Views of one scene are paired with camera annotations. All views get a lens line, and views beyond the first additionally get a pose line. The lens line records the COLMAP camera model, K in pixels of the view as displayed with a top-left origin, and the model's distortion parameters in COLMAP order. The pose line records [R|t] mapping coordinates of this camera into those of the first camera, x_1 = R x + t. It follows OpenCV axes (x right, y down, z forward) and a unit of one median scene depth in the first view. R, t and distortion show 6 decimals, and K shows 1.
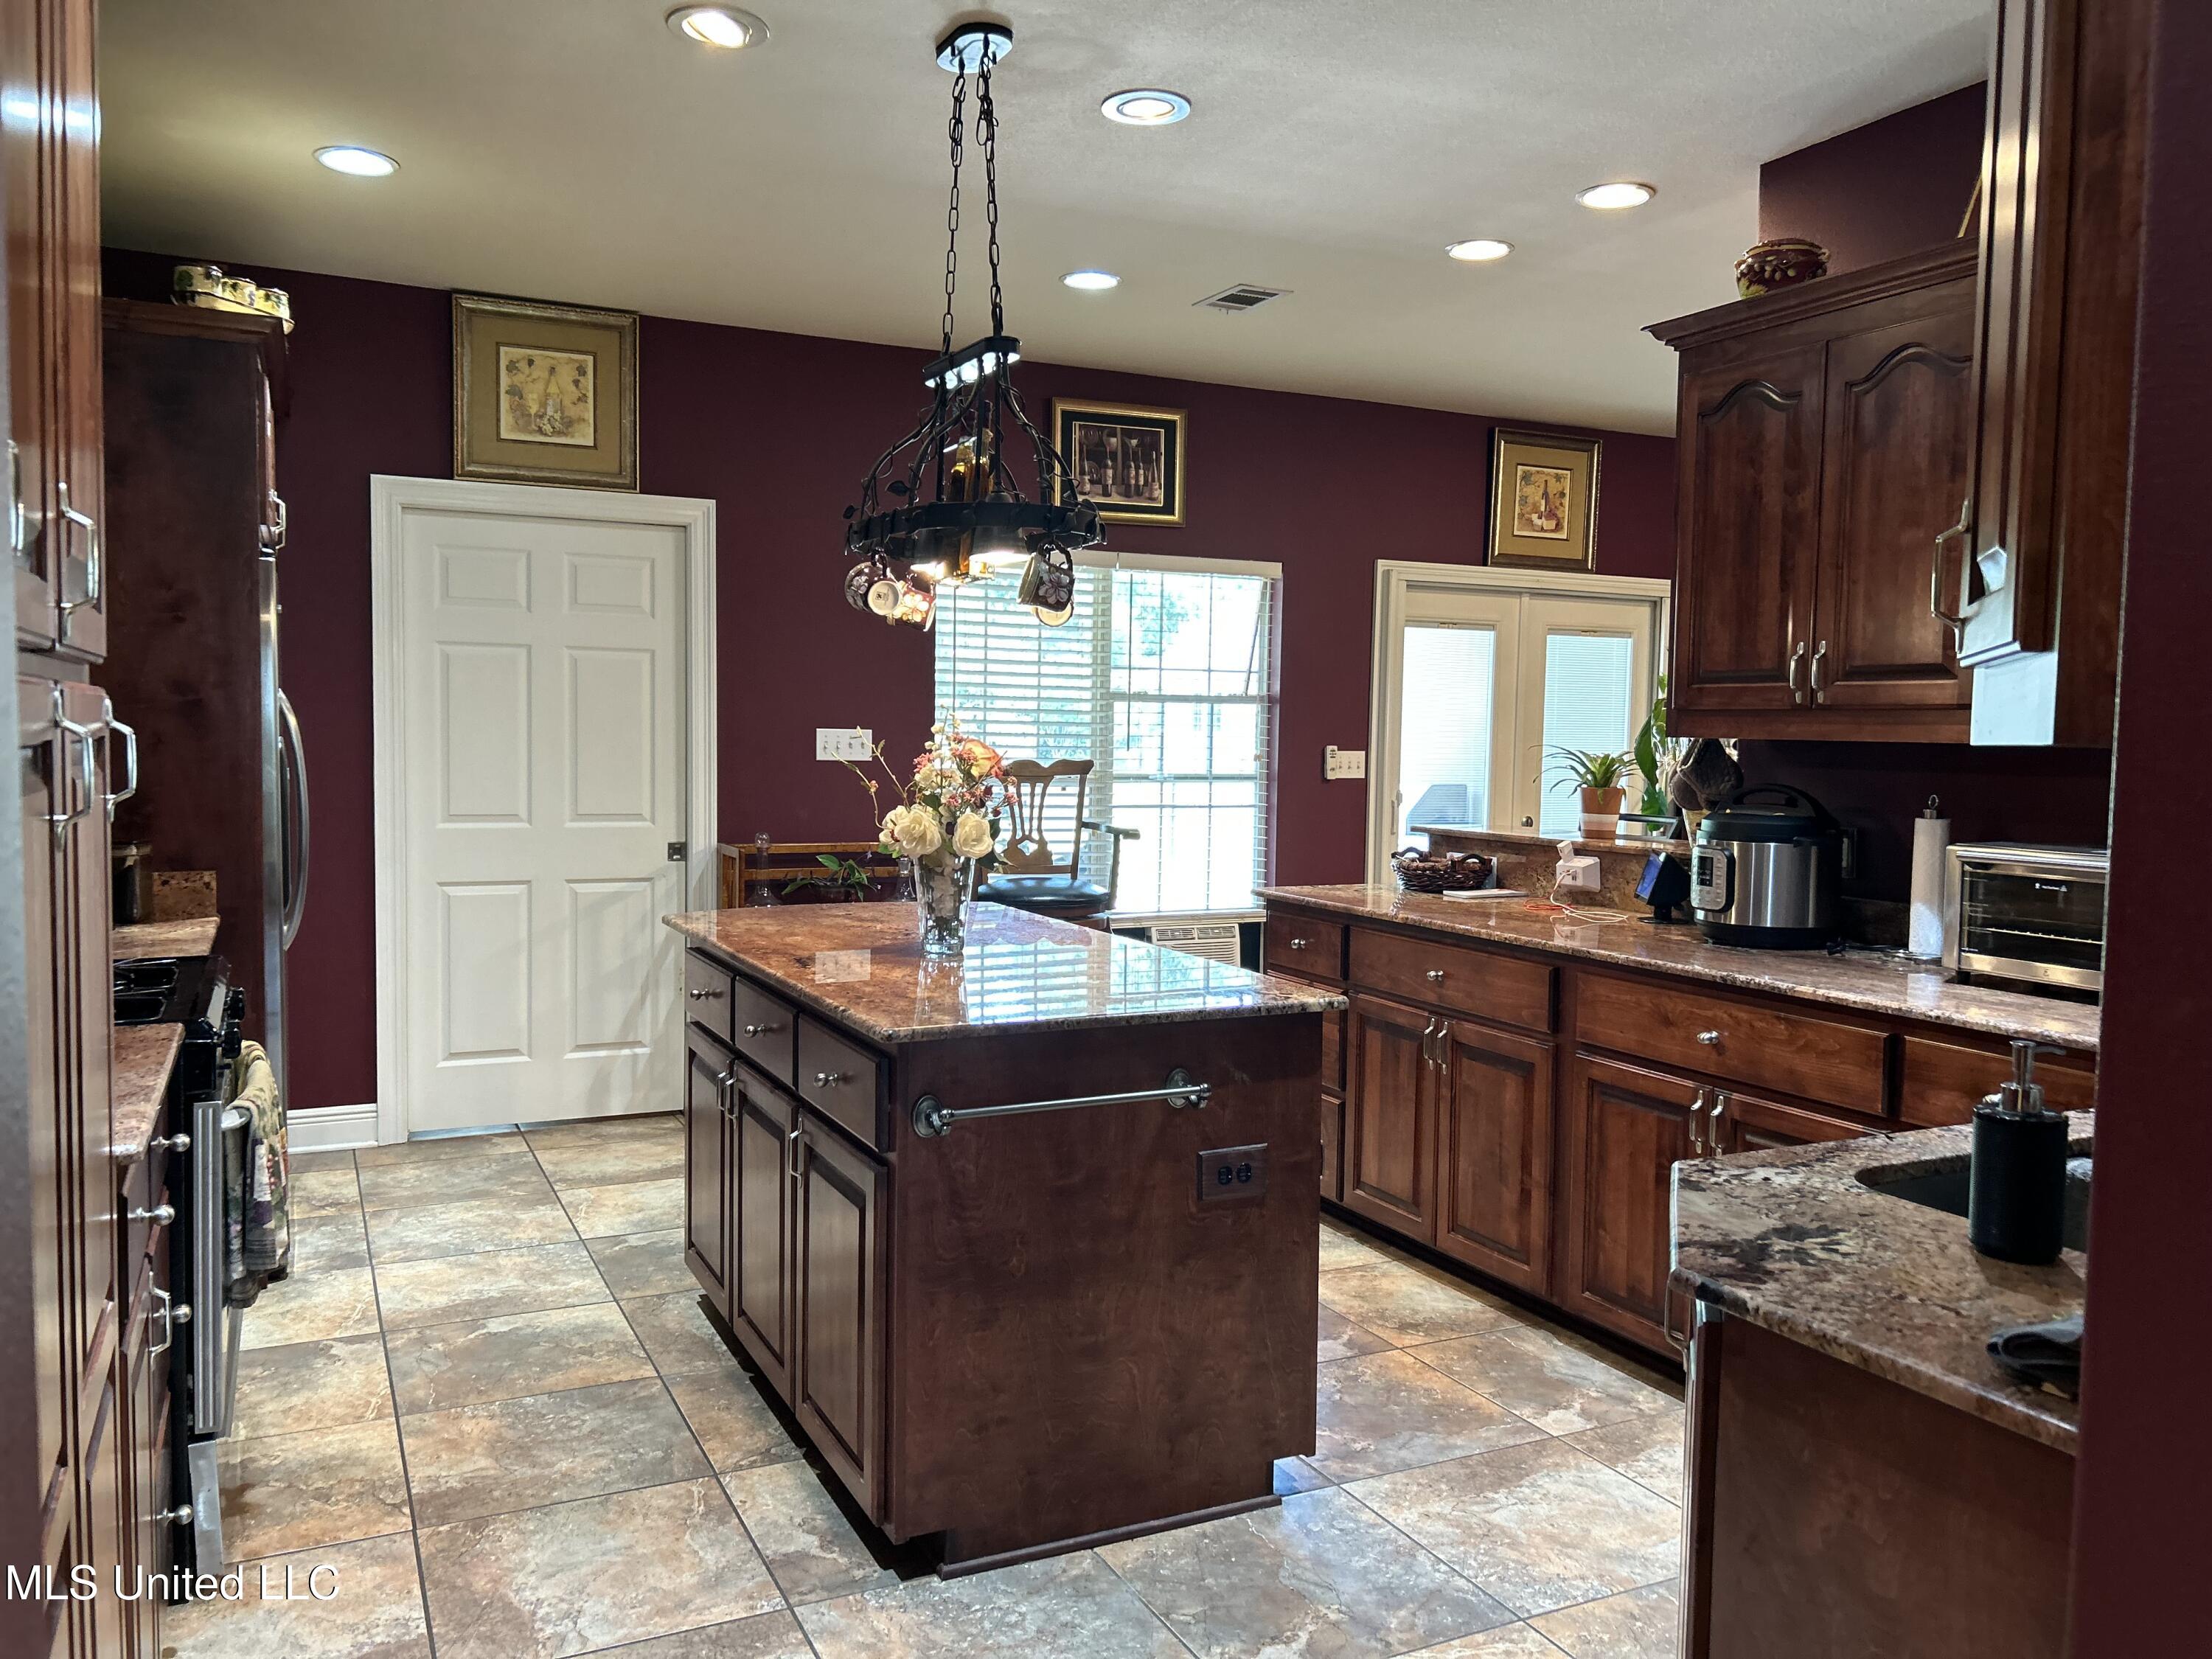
lens RADIAL K [[1707.9, 0, 1106.0], [0, 1707.9, 829.5], [0, 0, 1]] dist [0.044772, -0.000262]
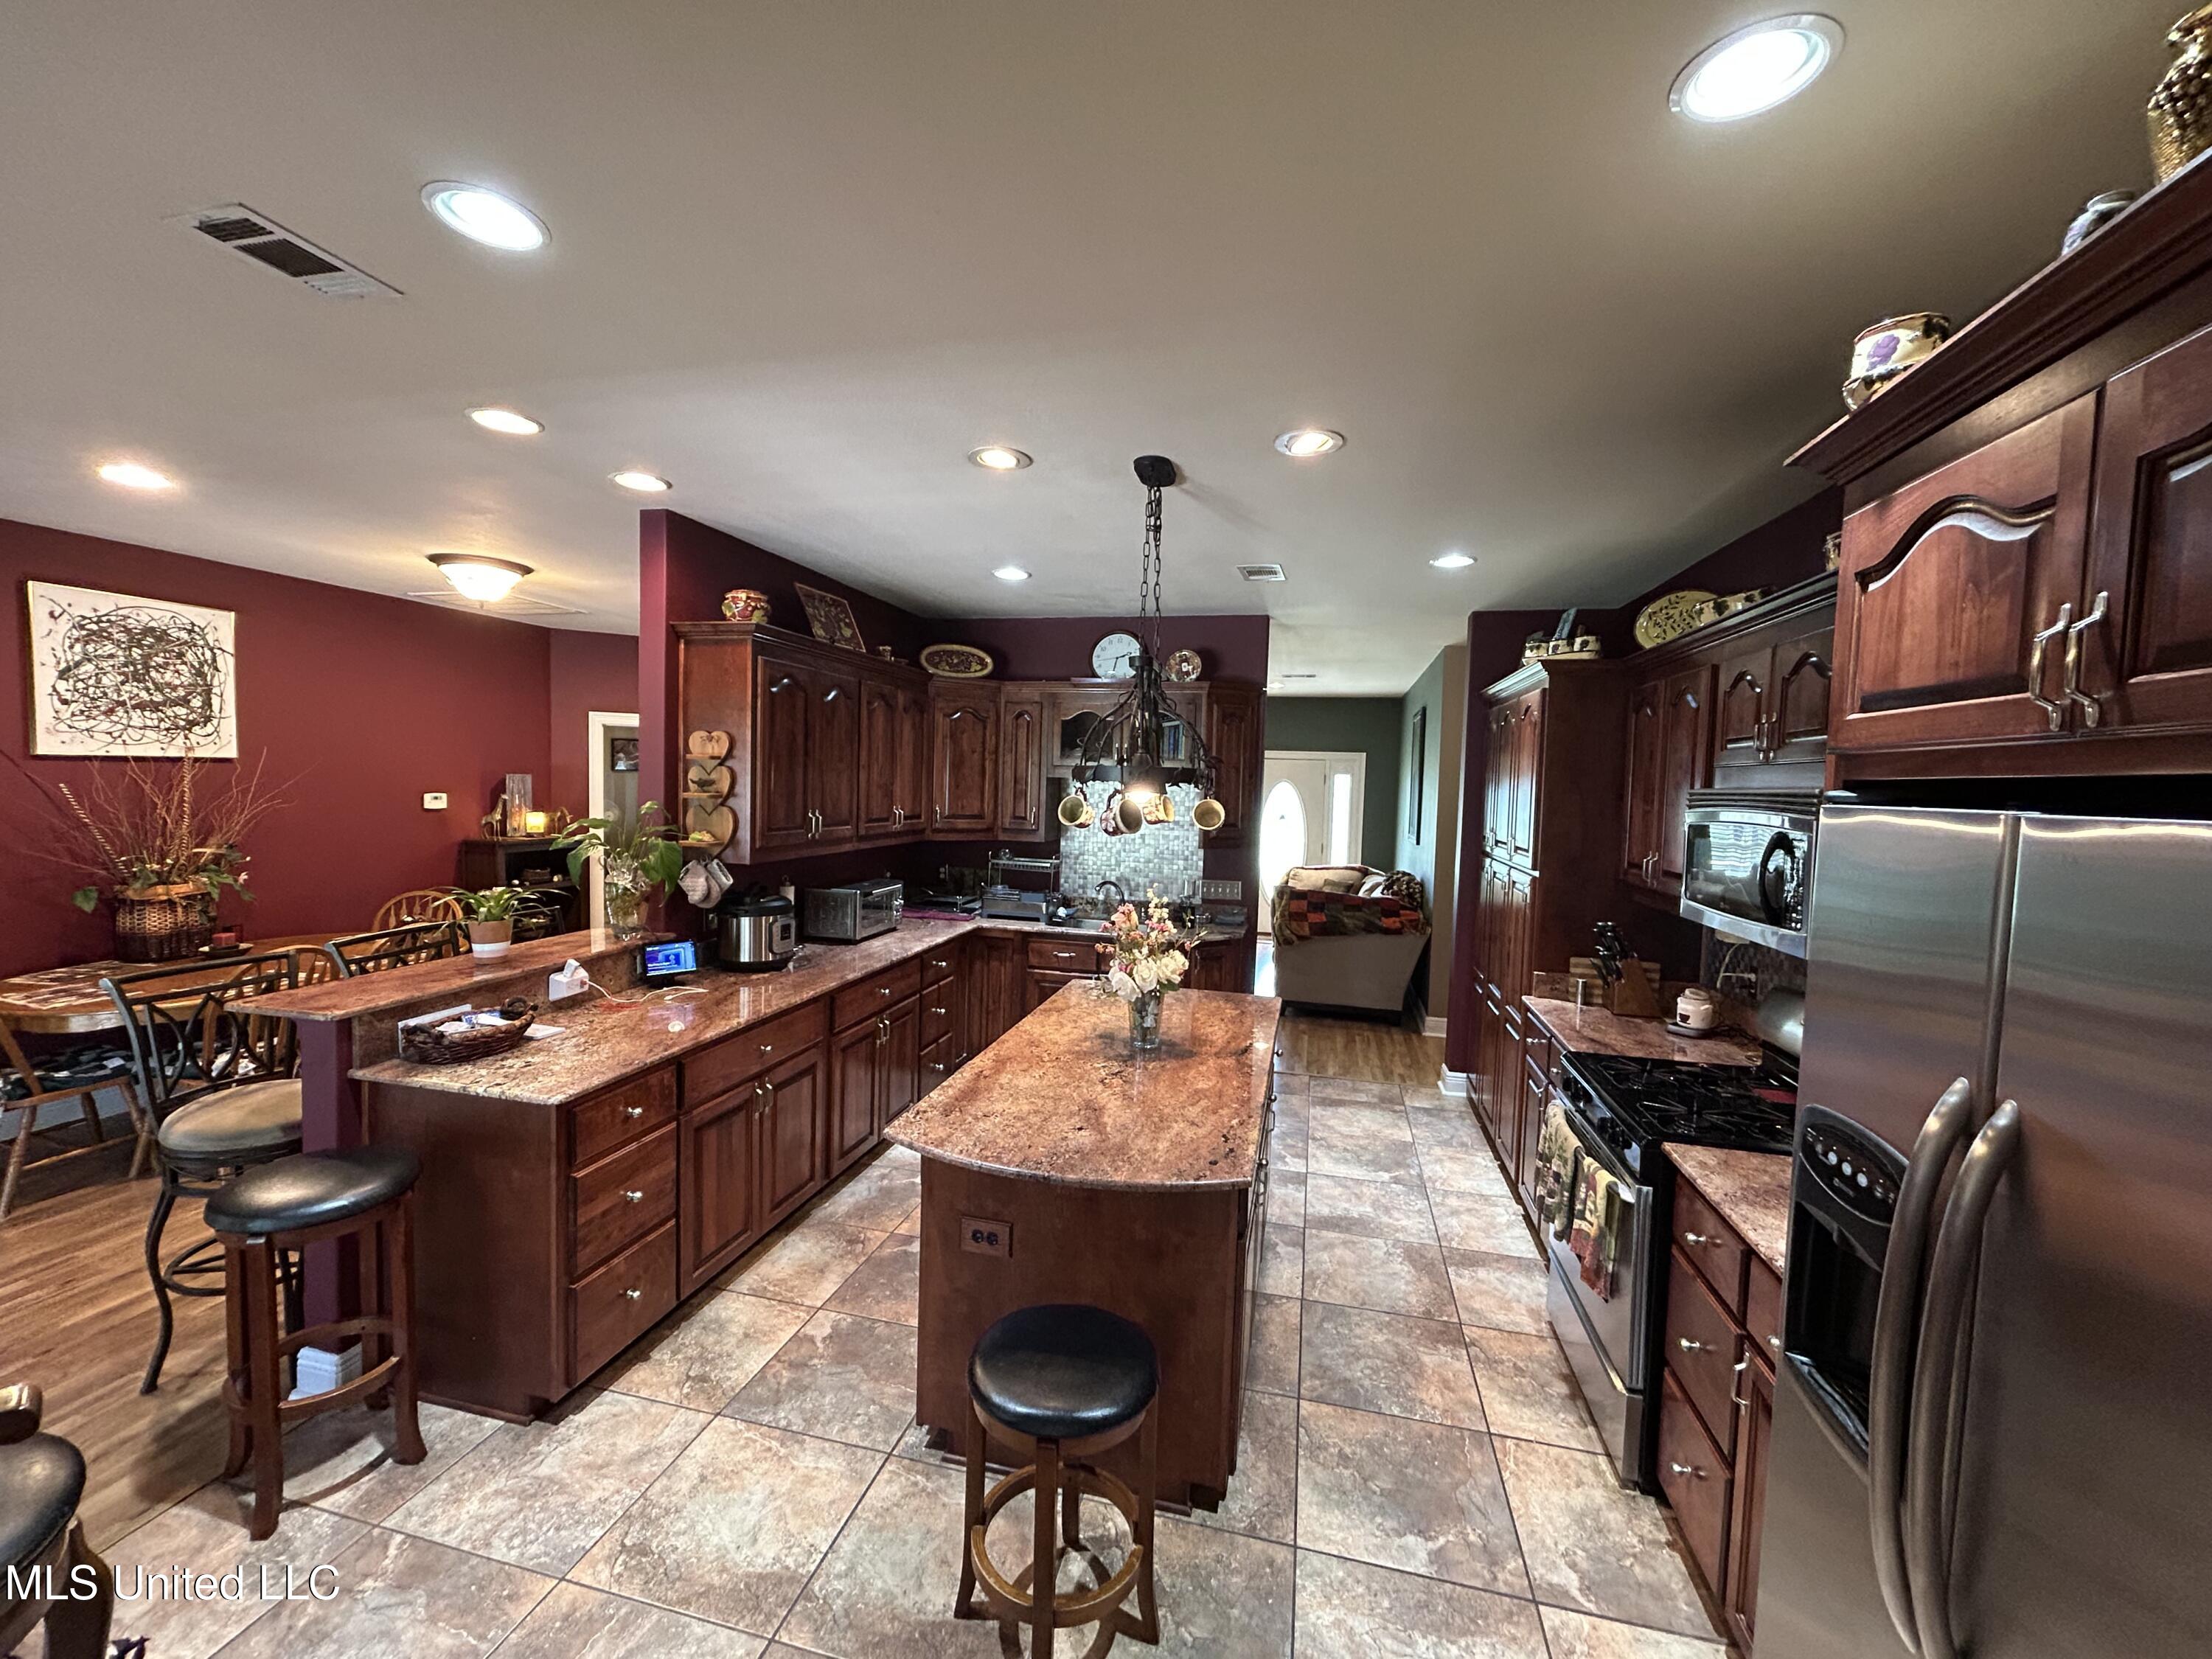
lens RADIAL K [[887.6, 0, 1106.0], [0, 887.6, 829.5], [0, 0, 1]] dist [0.002123, -0.000236]
pose [[-0.773778, -0.079387, 0.628463, -0.281491], [-0.007227, 0.993158, 0.116558, -0.108602], [-0.633416, 0.085648, -0.769057, 0.823373]]
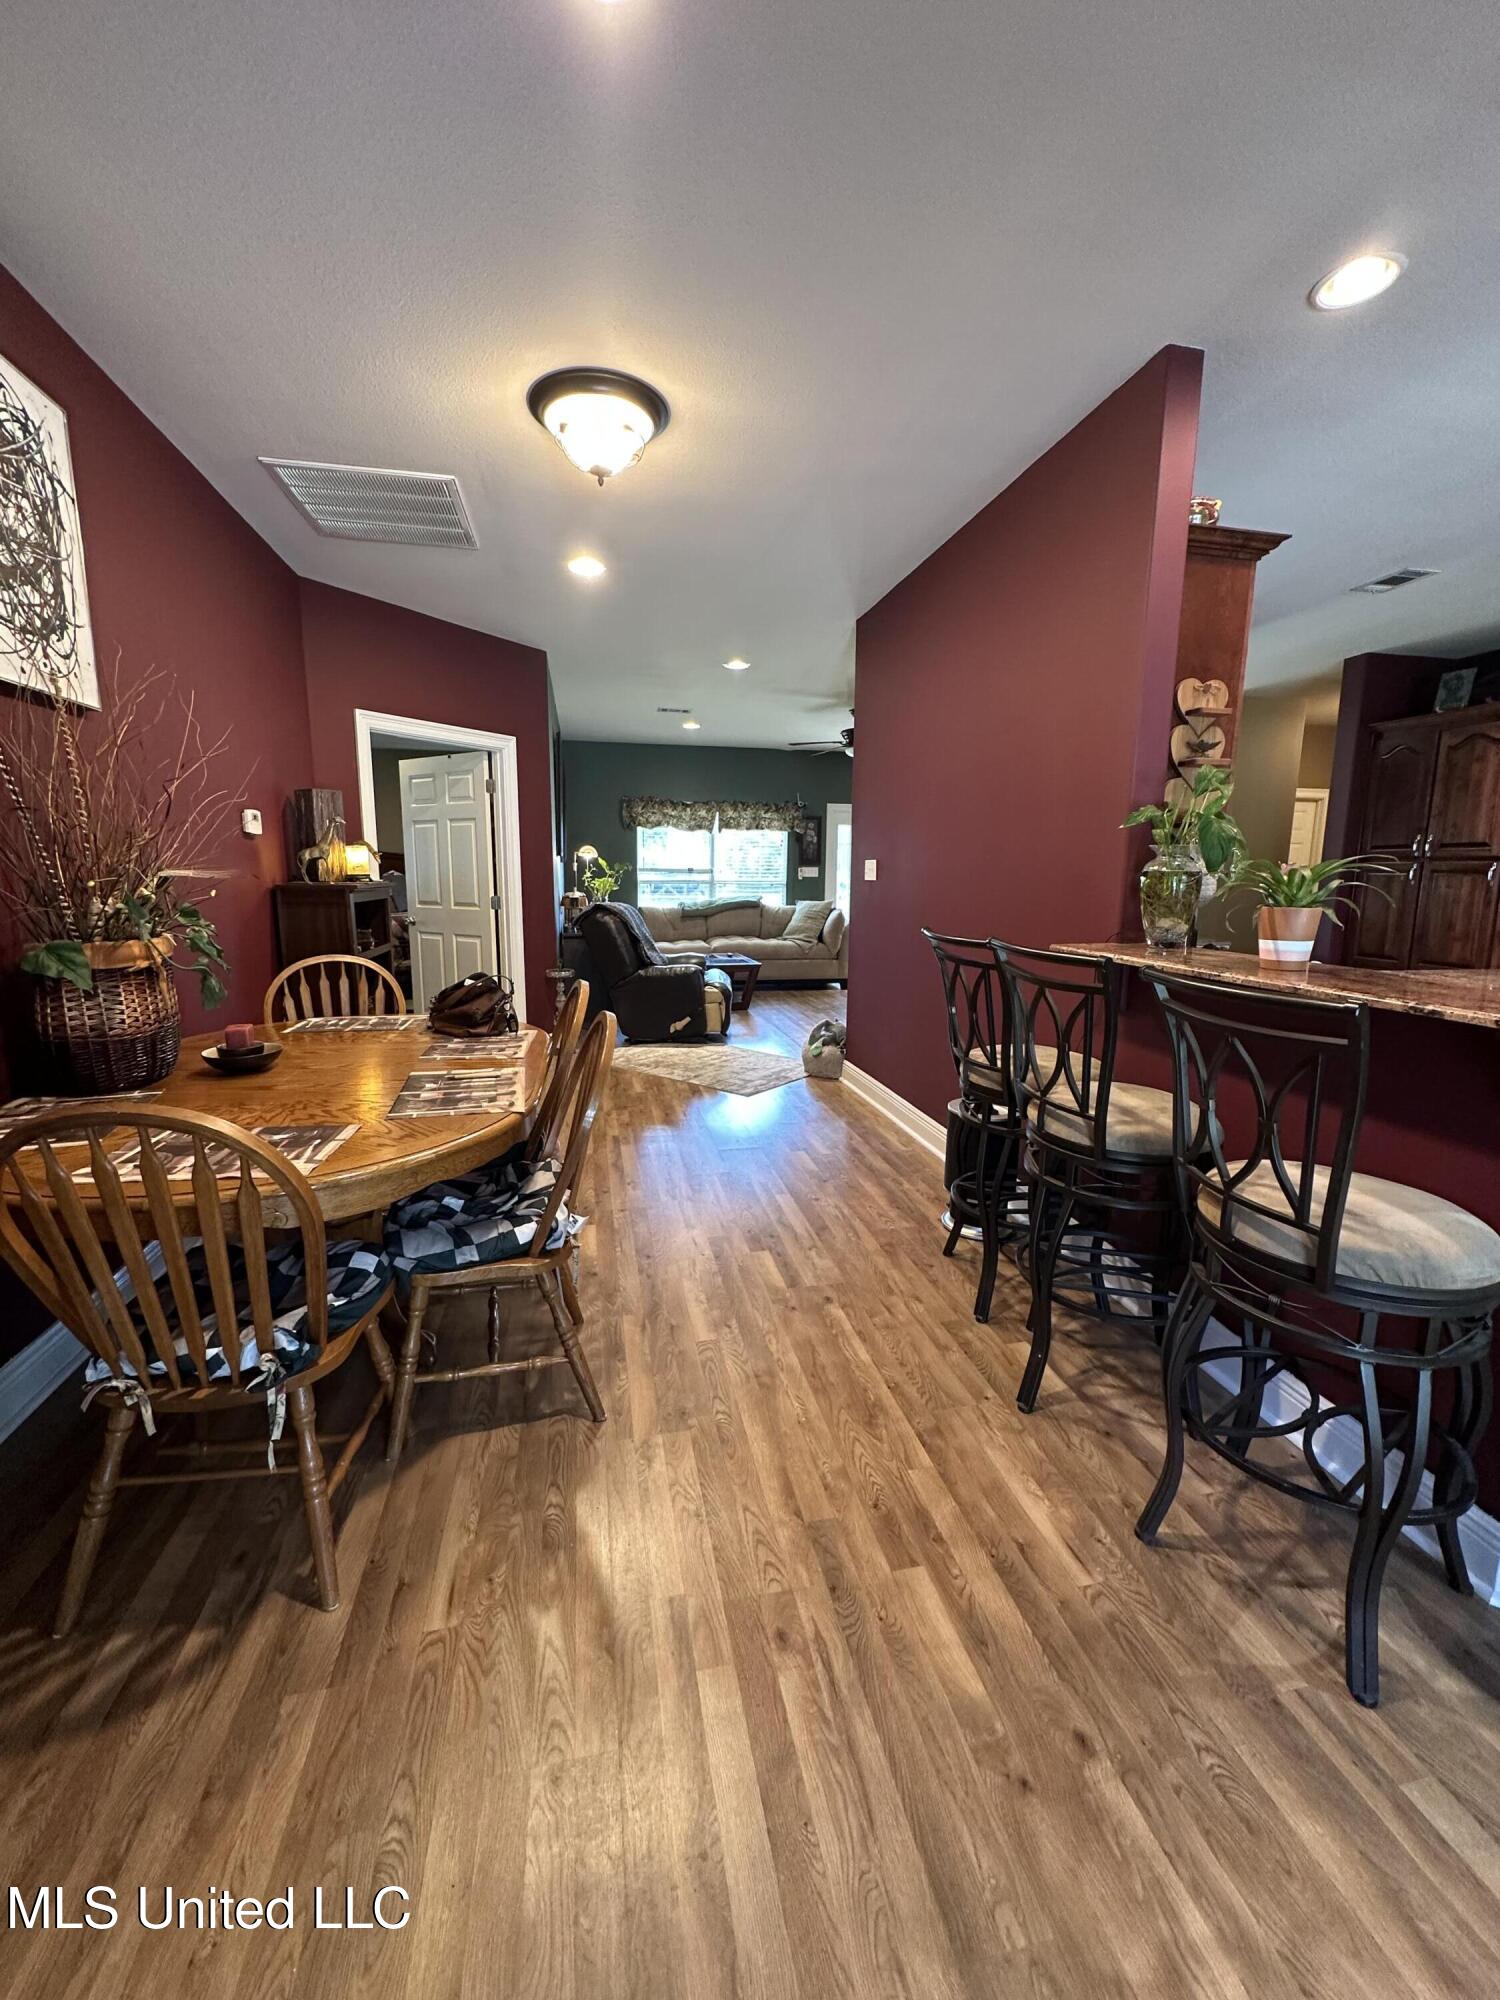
lens RADIAL K [[797.1, 0, 750.0], [0, 797.1, 1000.0], [0, 0, 1]] dist [0.013601, 0.000019]
pose [[-0.971965, -0.065213, 0.225900, 0.307995], [-0.014154, 0.975253, 0.220639, -0.041632], [-0.234698, 0.211256, -0.948835, 0.986725]]
